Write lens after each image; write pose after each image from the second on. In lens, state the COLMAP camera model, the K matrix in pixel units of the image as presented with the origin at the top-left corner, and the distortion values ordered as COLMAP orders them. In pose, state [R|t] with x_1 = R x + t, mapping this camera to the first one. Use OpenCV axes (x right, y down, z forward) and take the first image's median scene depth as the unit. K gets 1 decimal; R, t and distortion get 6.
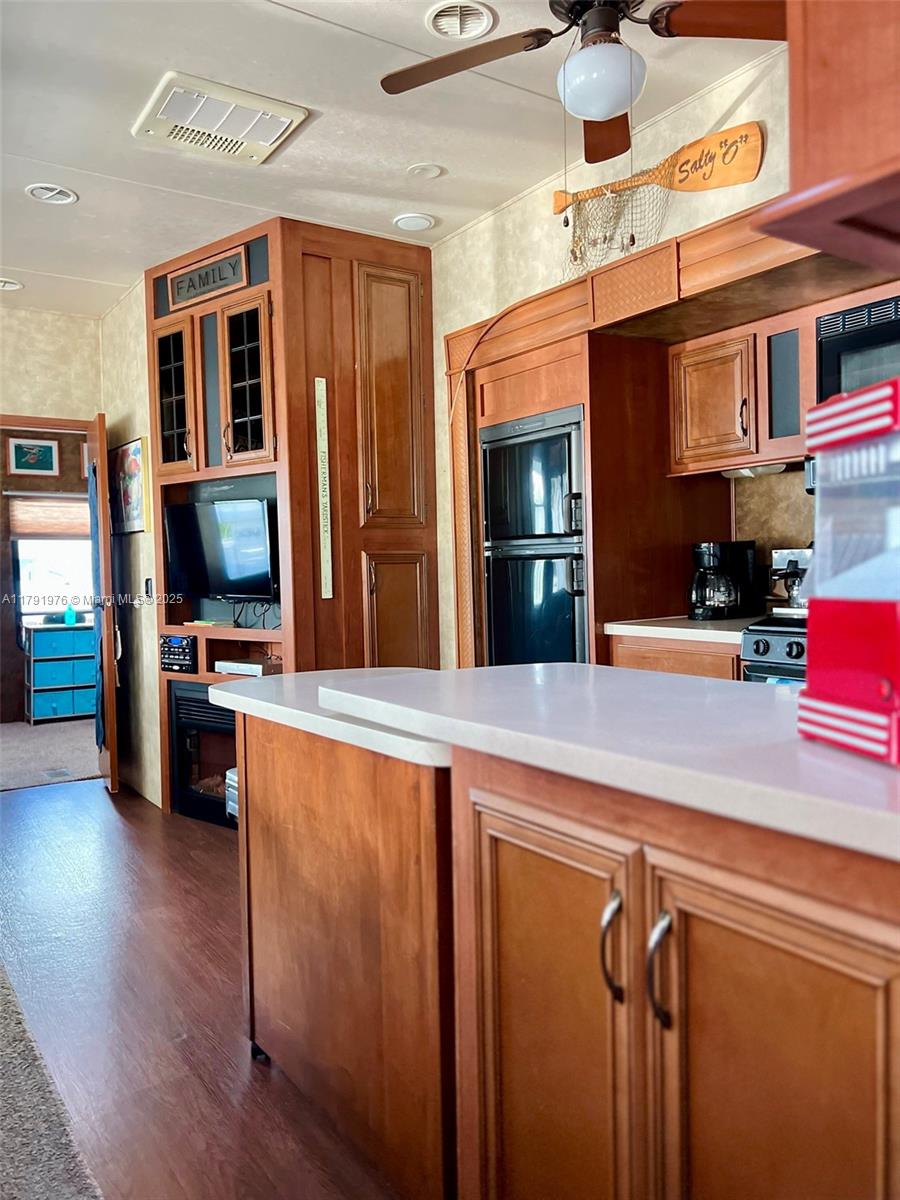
lens RADIAL K [[905.5, 0, 451.0], [0, 905.5, 600.1], [0, 0, 1]] dist [0.003013, 0.000571]
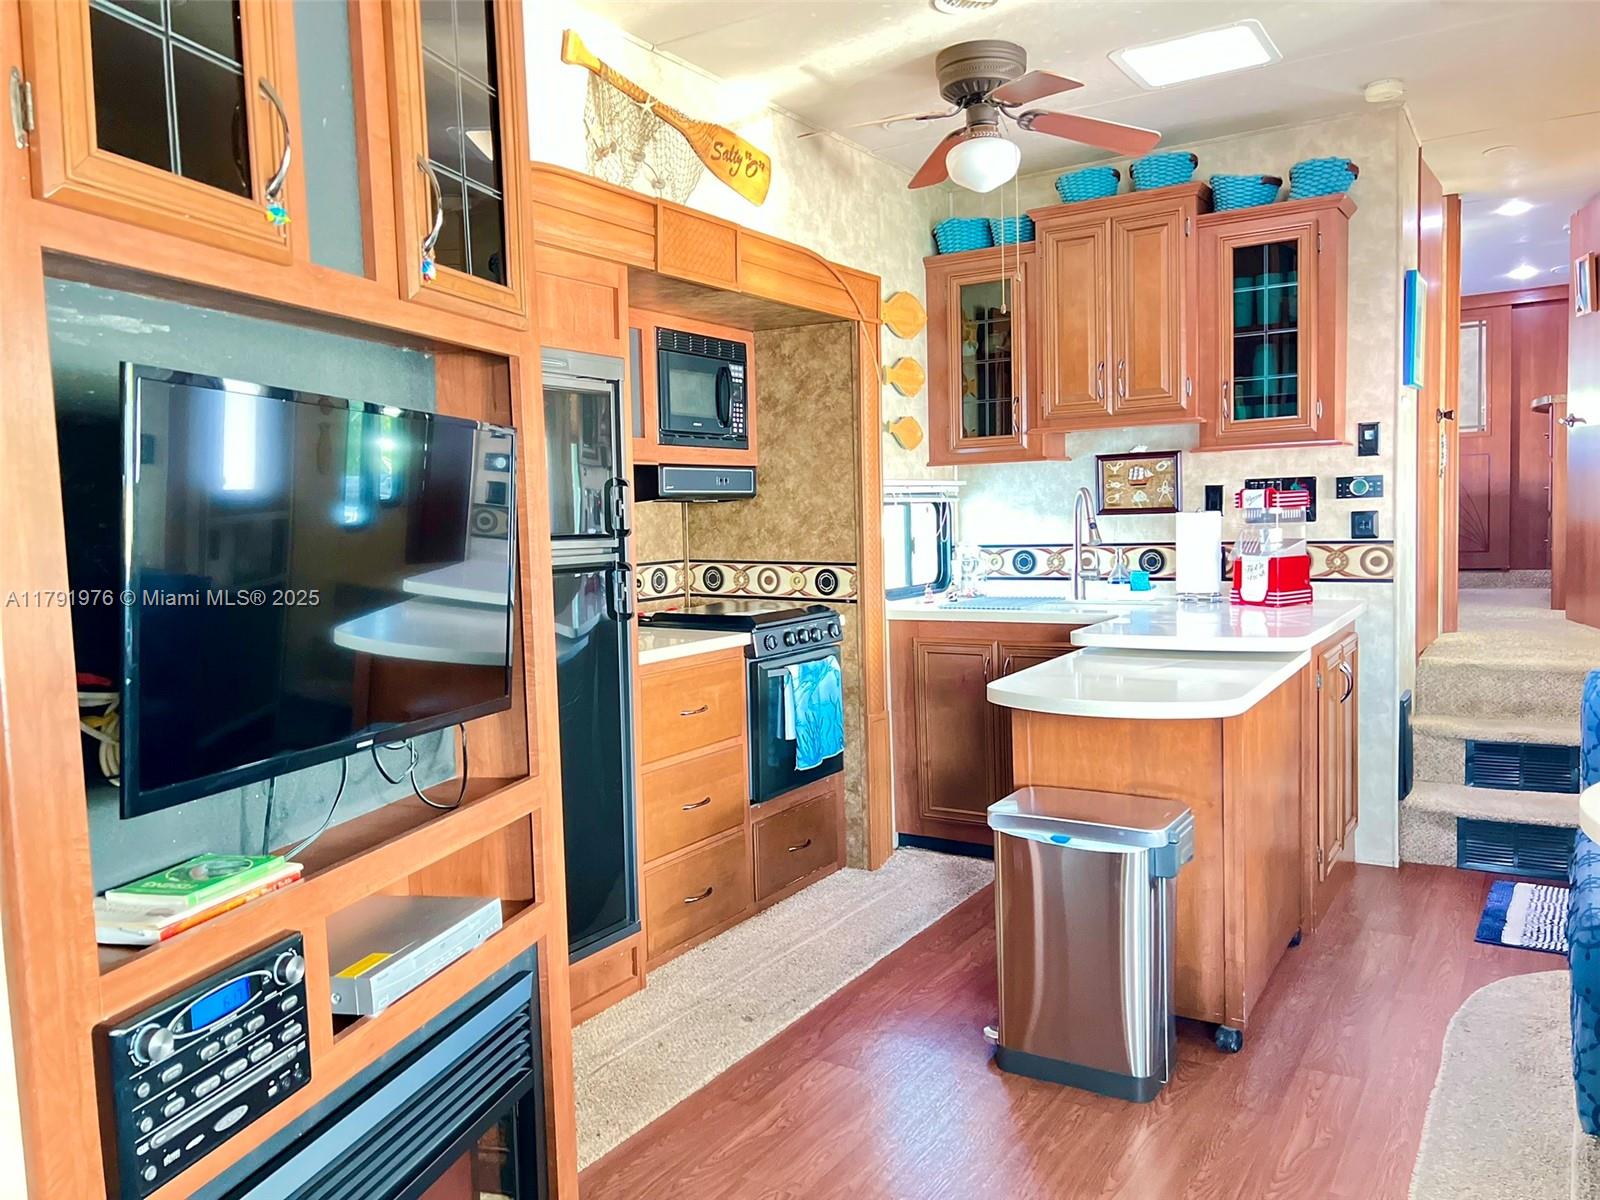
lens RADIAL K [[1207.3, 0, 800.6], [0, 1207.3, 600.3], [0, 0, 1]] dist [0.003013, 0.000571]
pose [[-0.416138, -0.026423, 0.908917, -0.932992], [0.079384, 0.994705, 0.065262, -0.084930], [-0.905830, 0.099312, -0.411837, 1.489721]]
